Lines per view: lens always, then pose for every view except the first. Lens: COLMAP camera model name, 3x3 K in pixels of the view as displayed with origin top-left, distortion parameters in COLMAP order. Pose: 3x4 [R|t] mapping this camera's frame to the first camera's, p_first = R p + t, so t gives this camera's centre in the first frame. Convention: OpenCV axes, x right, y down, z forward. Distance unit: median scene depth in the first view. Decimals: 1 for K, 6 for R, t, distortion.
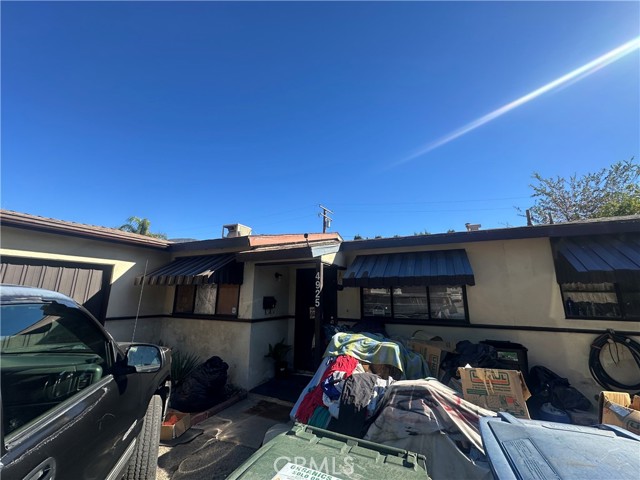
lens RADIAL K [[255.5, 0, 321.0], [0, 255.5, 240.0], [0, 0, 1]] dist [-0.001863, -0.000060]
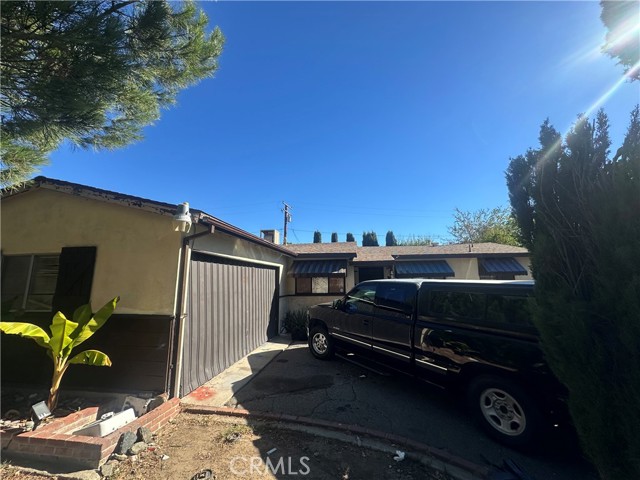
lens RADIAL K [[255.5, 0, 321.0], [0, 255.5, 240.0], [0, 0, 1]] dist [-0.001863, -0.000060]
pose [[0.955866, 0.034284, 0.291797, -1.329432], [-0.049337, 0.997796, 0.044383, -0.221489], [-0.289632, -0.056821, 0.955450, -0.949421]]
